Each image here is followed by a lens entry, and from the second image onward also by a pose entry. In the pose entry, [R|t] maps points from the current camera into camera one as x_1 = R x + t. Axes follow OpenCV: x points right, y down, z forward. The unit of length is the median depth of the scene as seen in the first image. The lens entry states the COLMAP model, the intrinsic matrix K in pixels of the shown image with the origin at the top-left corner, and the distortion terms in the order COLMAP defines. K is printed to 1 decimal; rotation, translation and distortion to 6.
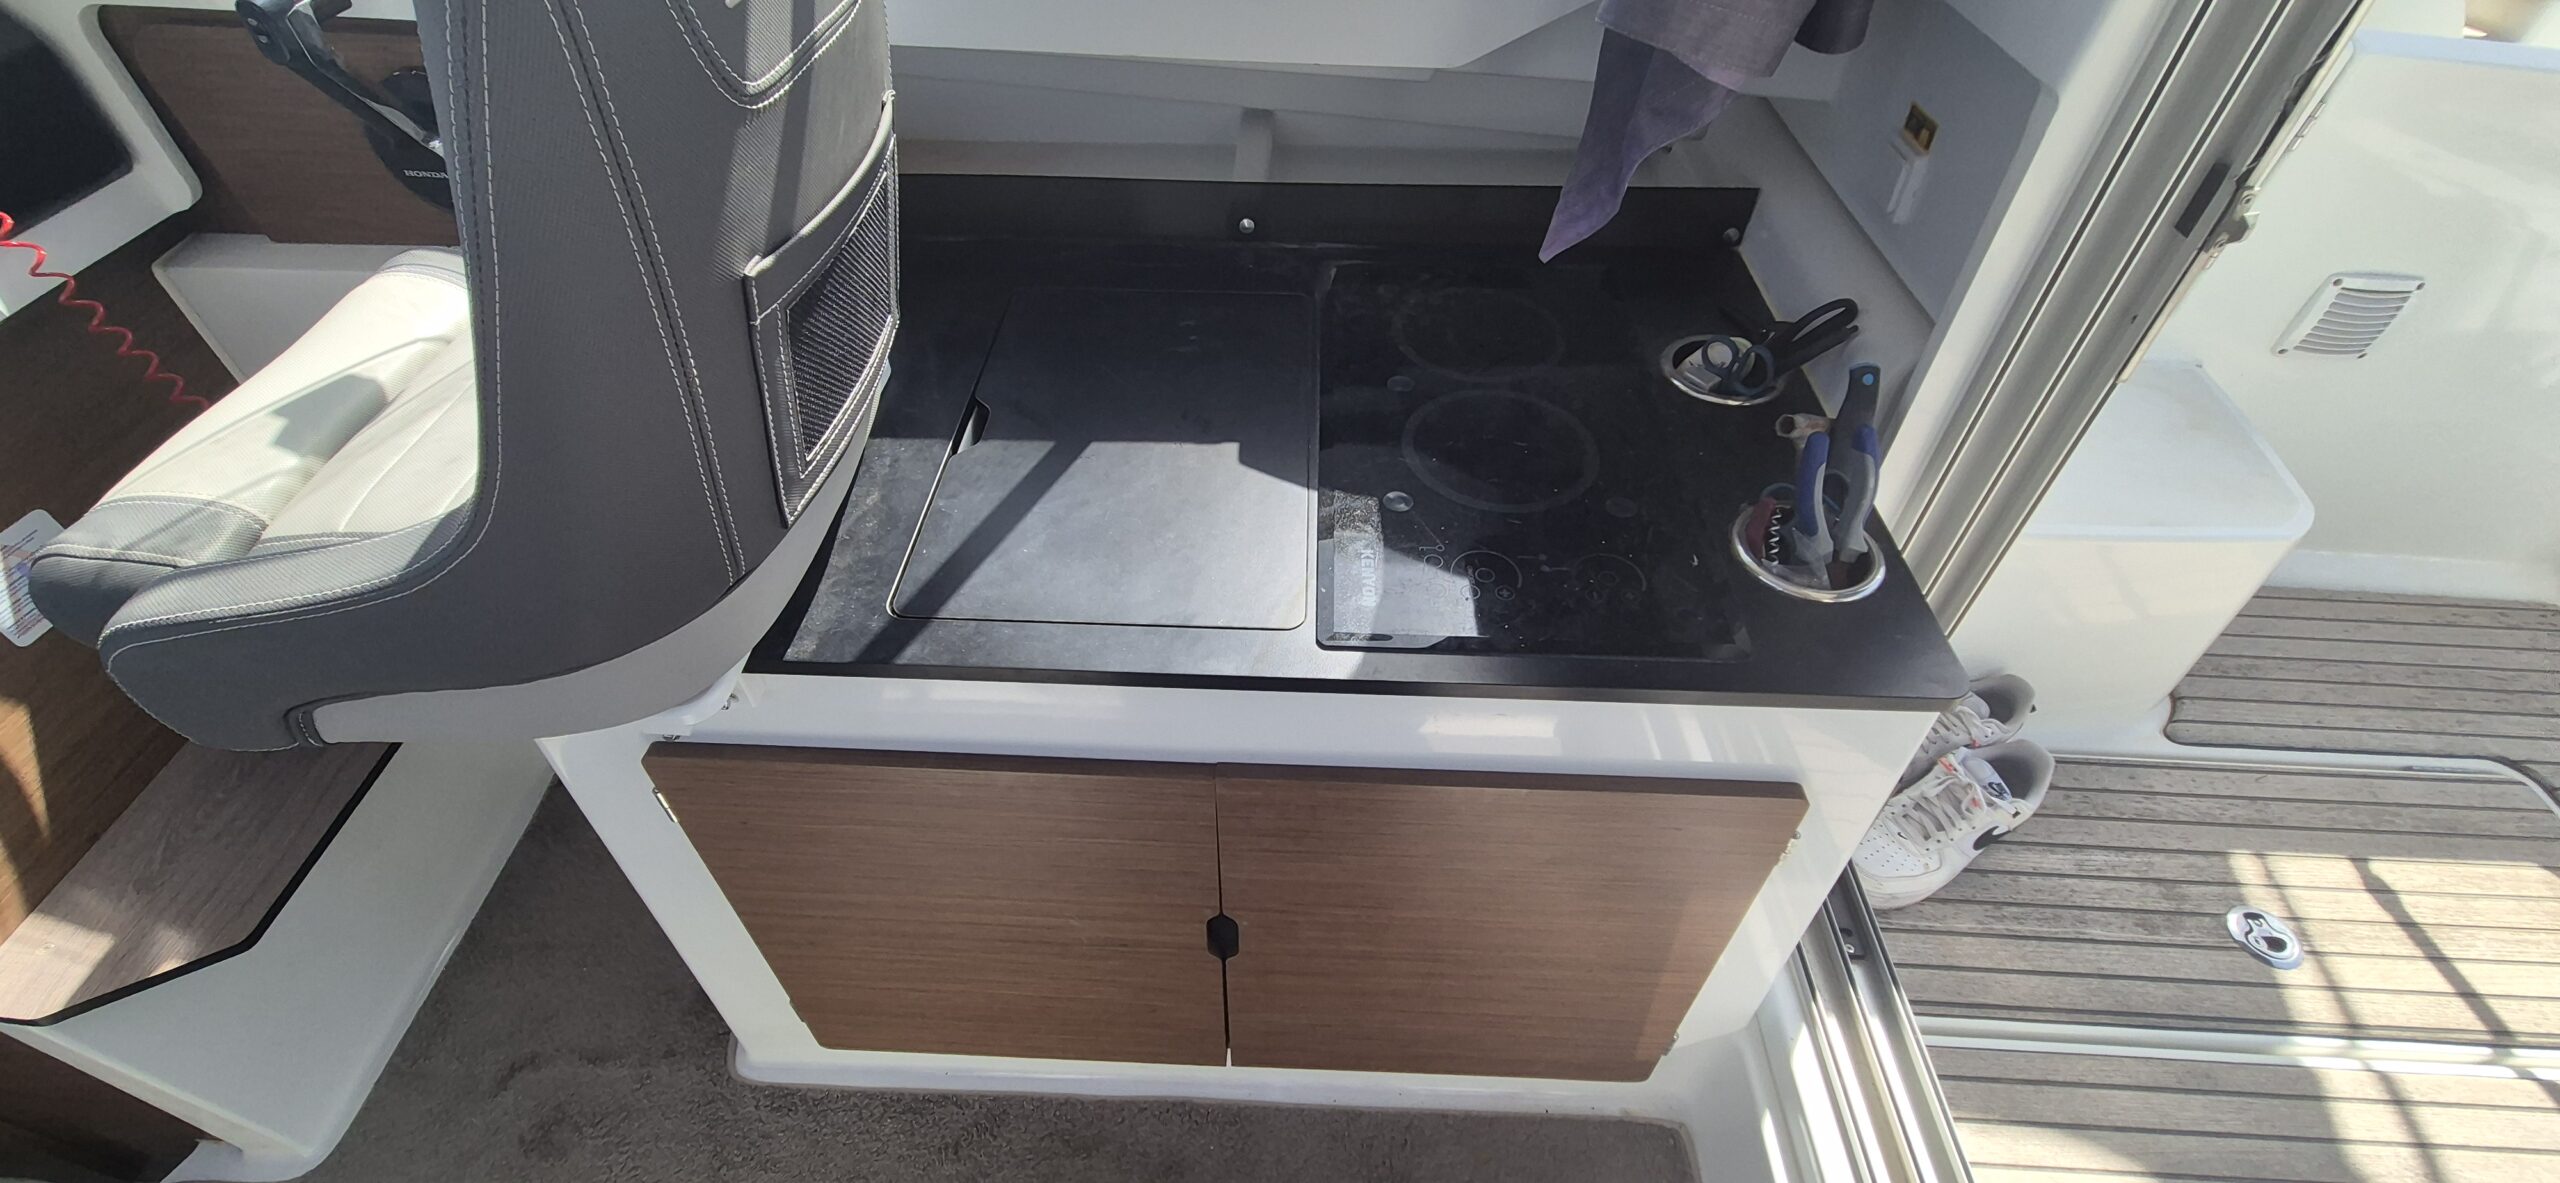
lens RADIAL K [[1052.8, 0, 1267.4], [0, 1052.8, 583.6], [0, 0, 1]] dist [0.003256, -0.000422]
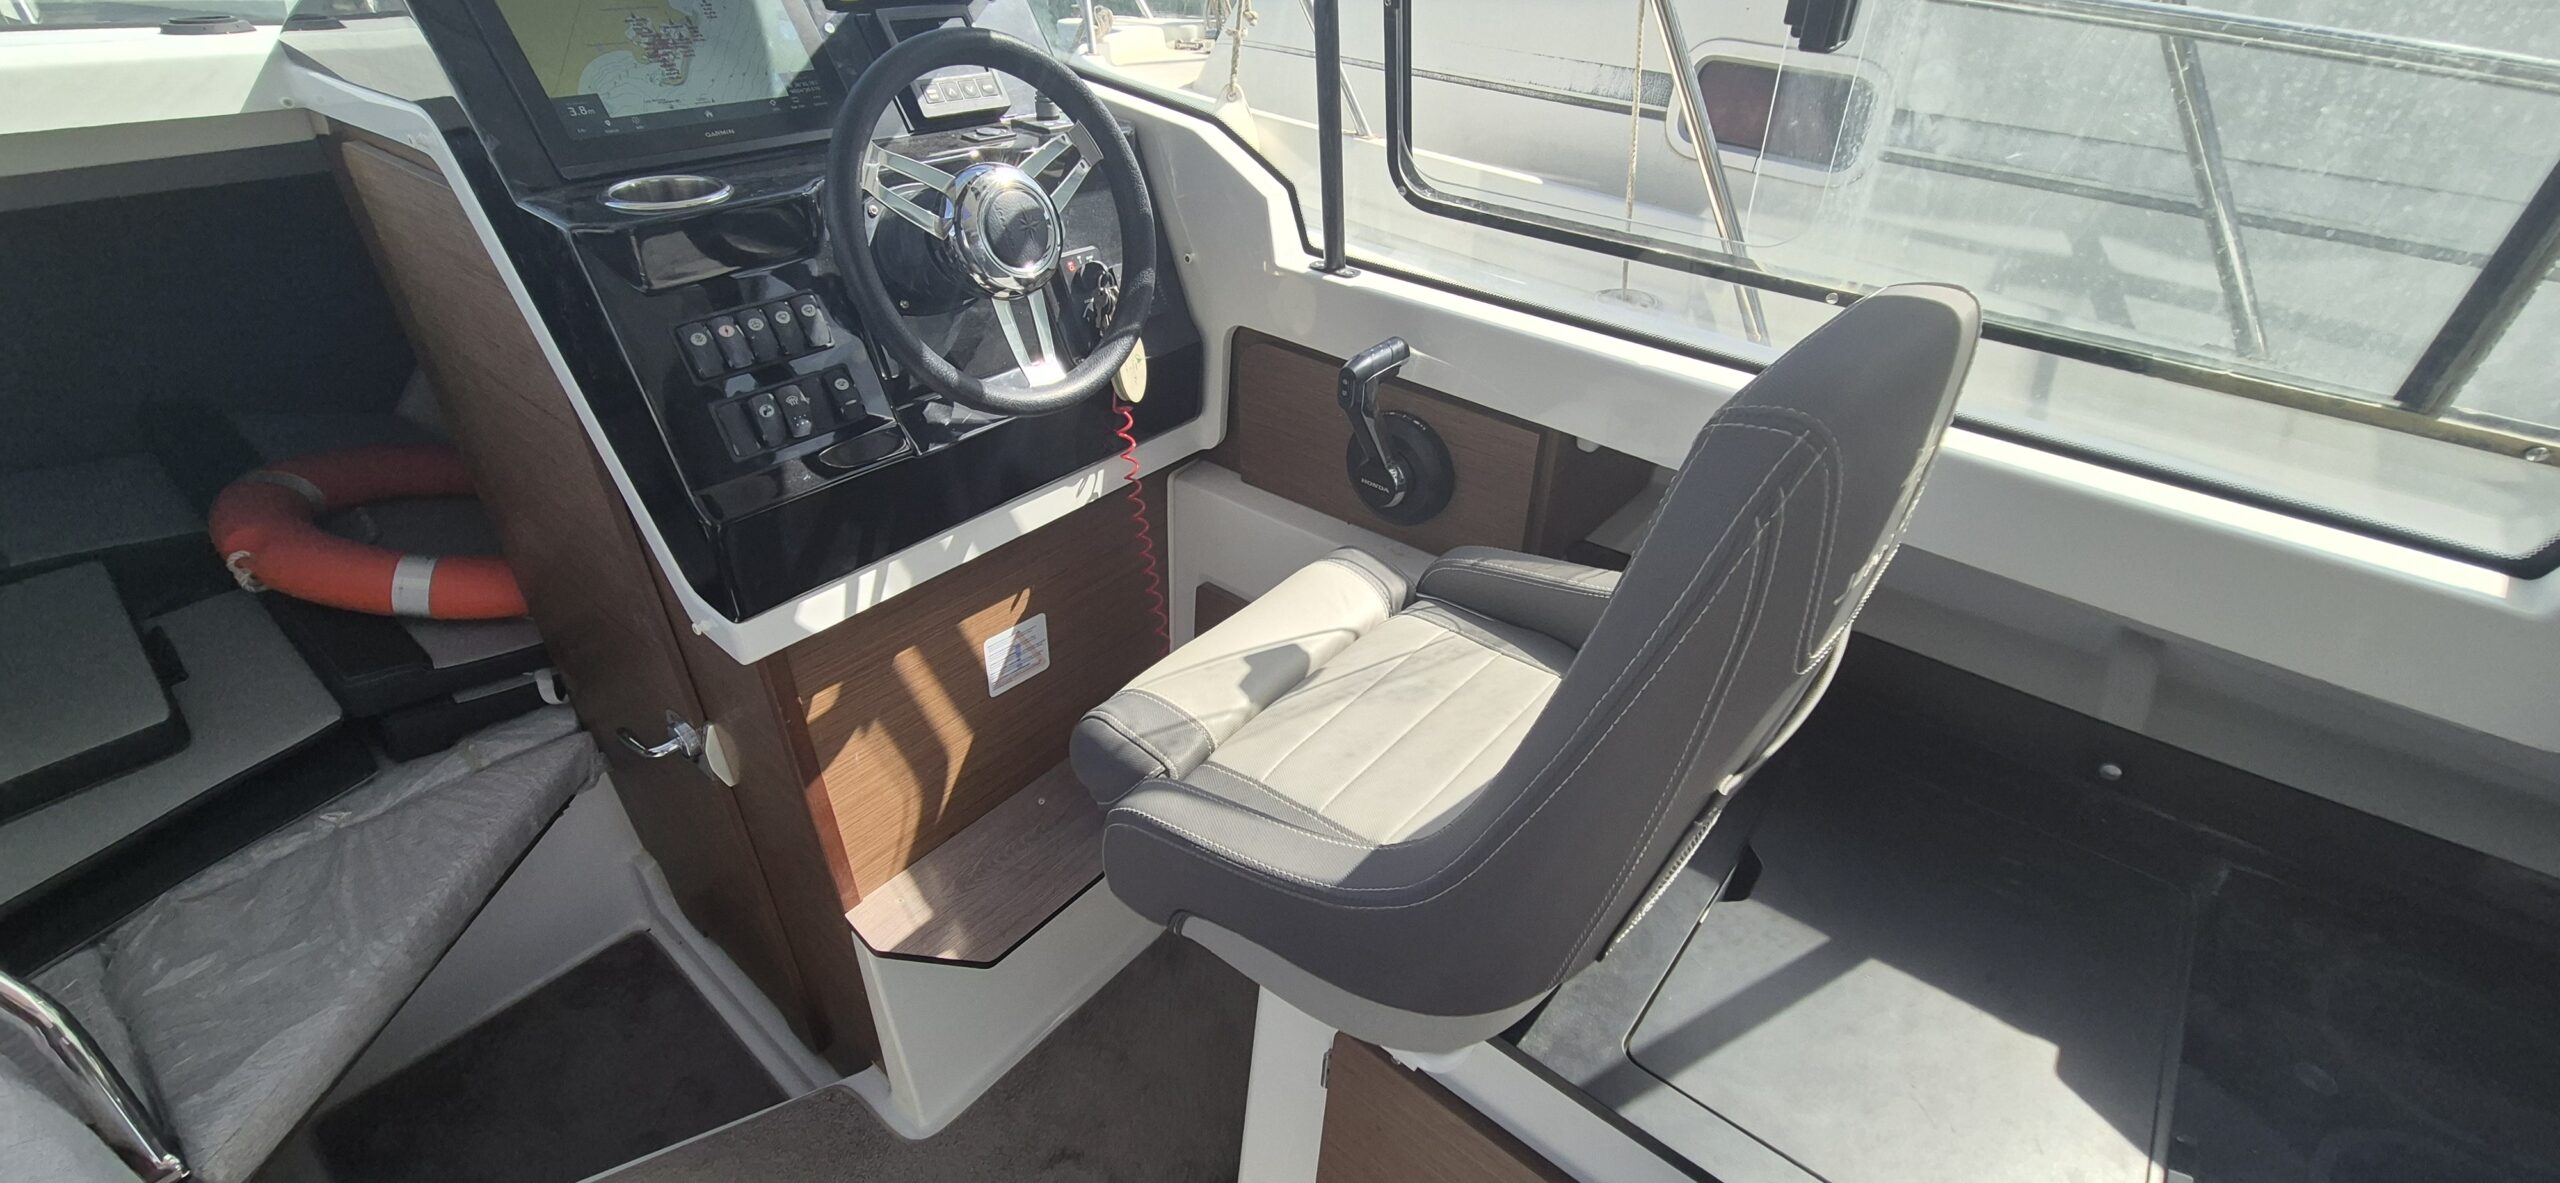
lens RADIAL K [[1052.8, 0, 1267.4], [0, 1052.8, 583.6], [0, 0, 1]] dist [0.003256, -0.000422]
pose [[0.794387, 0.334148, -0.507242, -0.231928], [-0.442356, 0.890539, -0.106124, -0.096920], [0.416257, 0.308685, 0.855245, -0.111201]]
